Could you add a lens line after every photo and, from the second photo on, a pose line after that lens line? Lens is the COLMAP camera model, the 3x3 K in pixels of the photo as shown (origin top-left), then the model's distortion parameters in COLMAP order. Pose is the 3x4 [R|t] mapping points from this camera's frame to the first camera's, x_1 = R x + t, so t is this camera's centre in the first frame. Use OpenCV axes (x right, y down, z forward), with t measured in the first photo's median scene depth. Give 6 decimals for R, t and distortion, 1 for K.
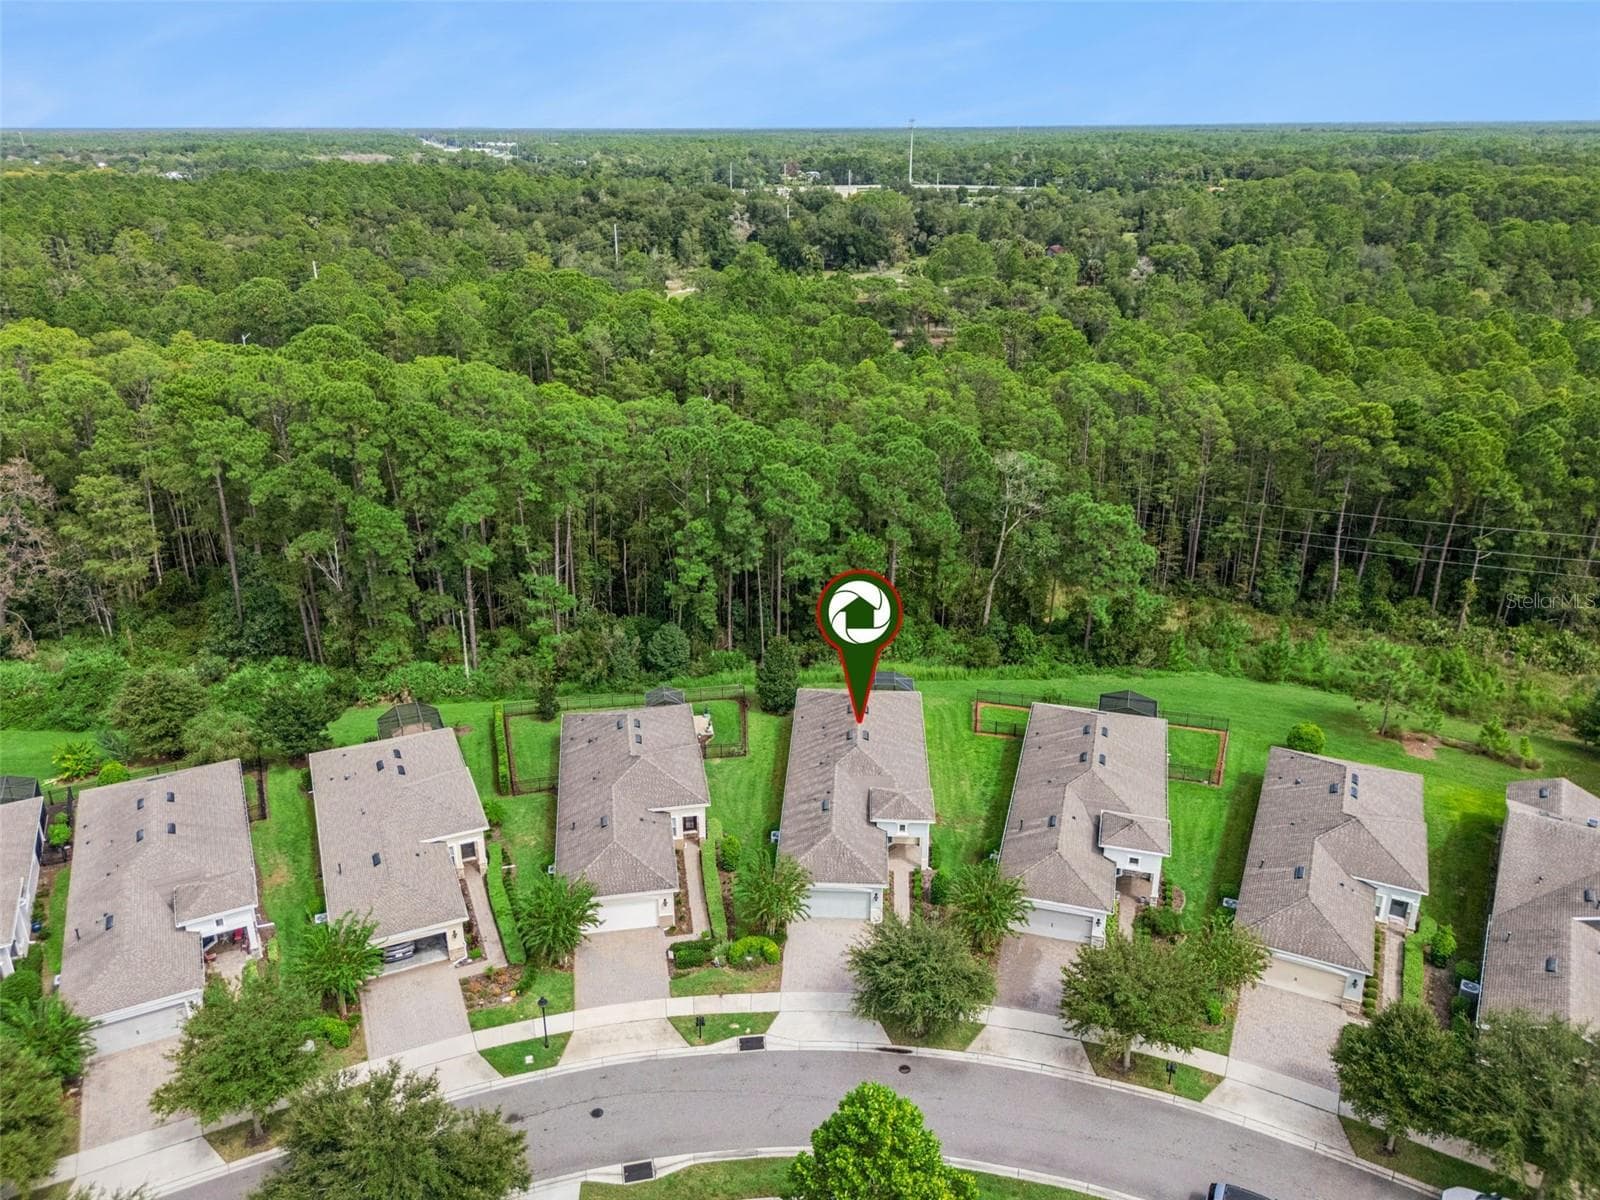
lens RADIAL K [[1178.9, 0, 800.0], [0, 1178.9, 600.0], [0, 0, 1]] dist [0.075355, -0.080140]
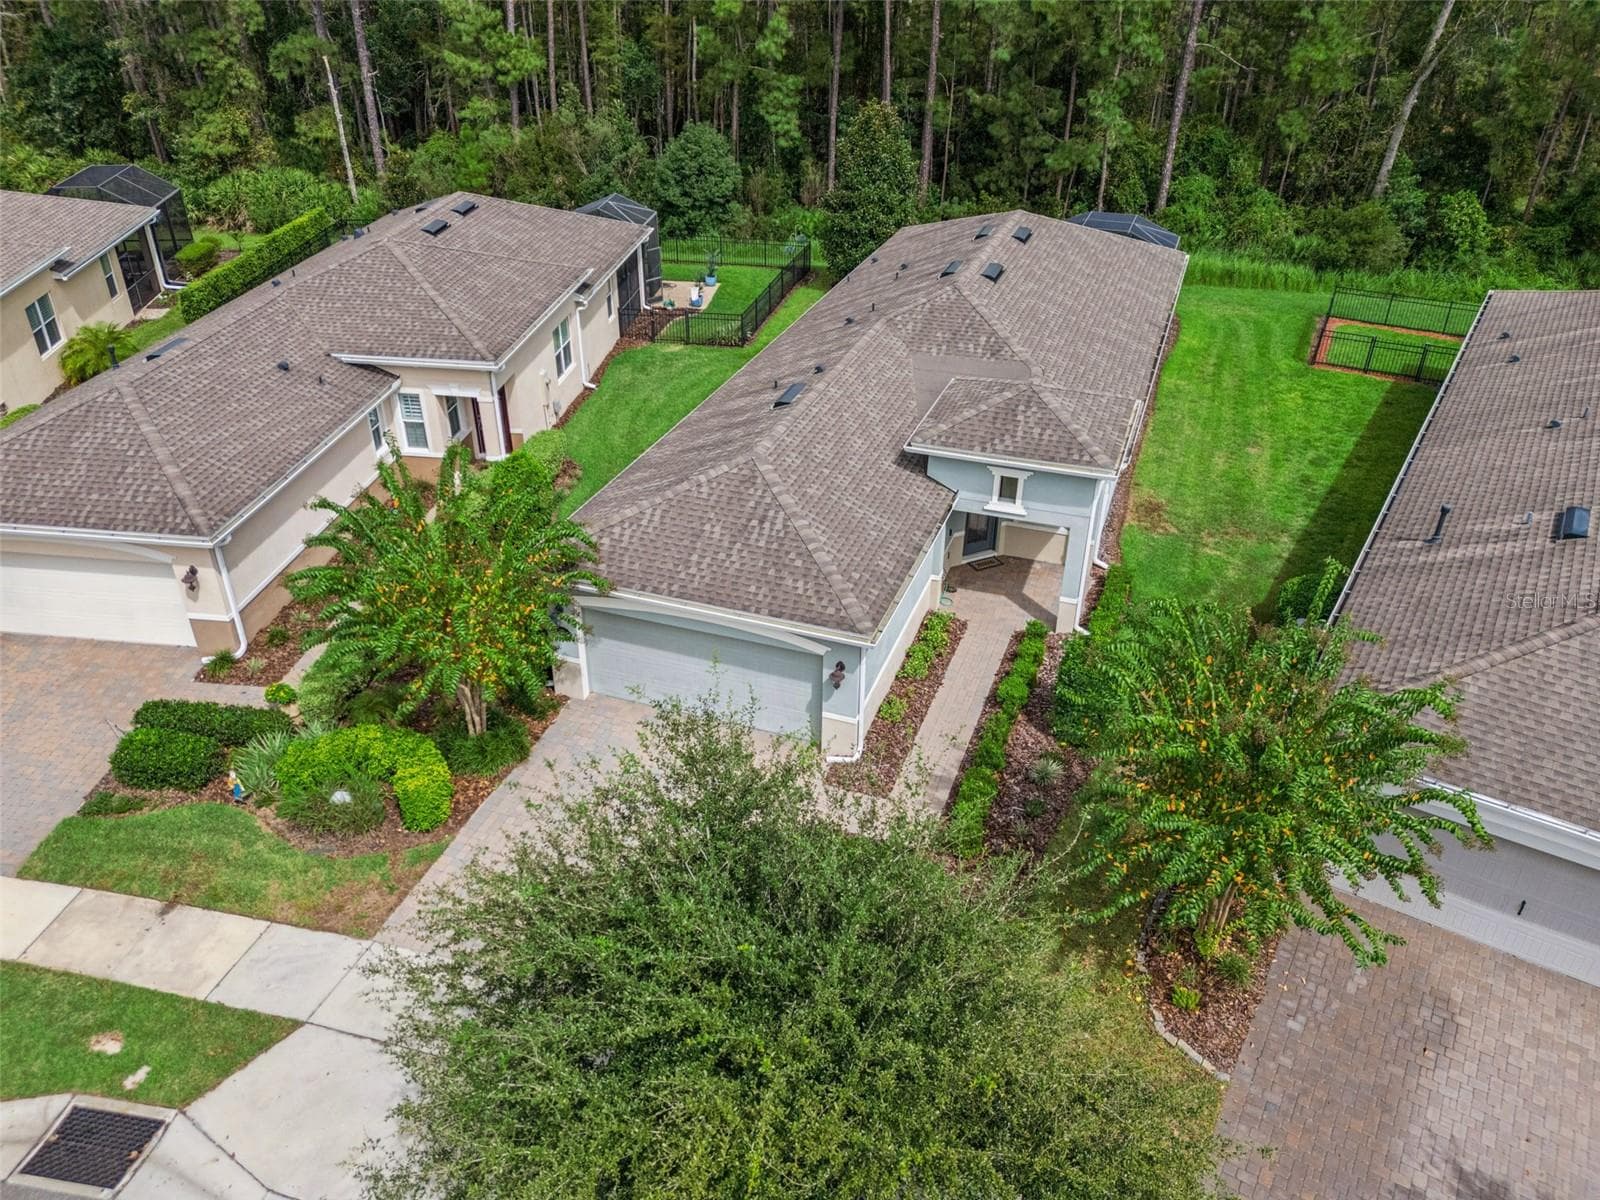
lens RADIAL K [[1178.9, 0, 800.0], [0, 1178.9, 600.0], [0, 0, 1]] dist [0.075355, -0.080140]
pose [[0.958782, 0.155507, -0.237814, 0.082206], [-0.115263, 0.977849, 0.174718, 0.127695], [0.259716, -0.140105, 0.955468, 0.503989]]
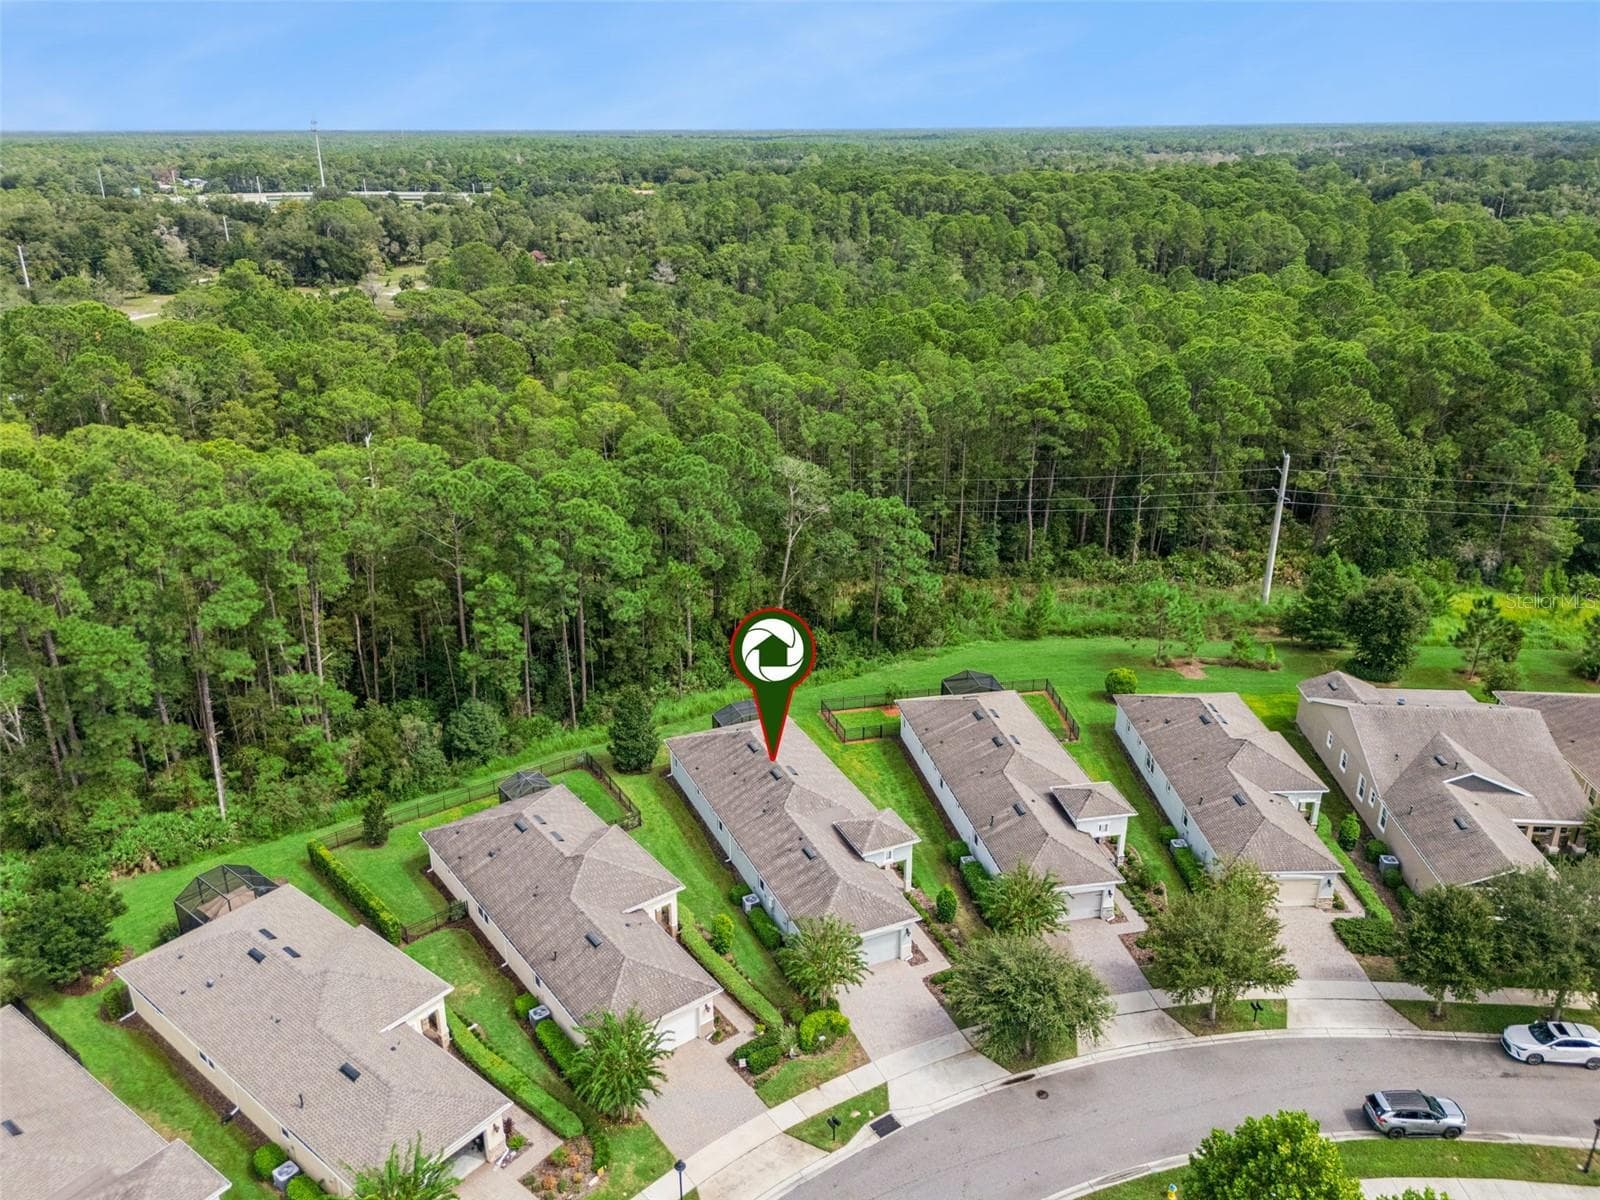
lens RADIAL K [[1178.9, 0, 800.0], [0, 1178.9, 600.0], [0, 0, 1]] dist [0.075355, -0.080140]
pose [[0.890419, -0.169501, 0.422402, -0.255548], [0.171060, 0.984655, 0.034527, -0.041572], [-0.421773, 0.041512, 0.905751, 0.110579]]
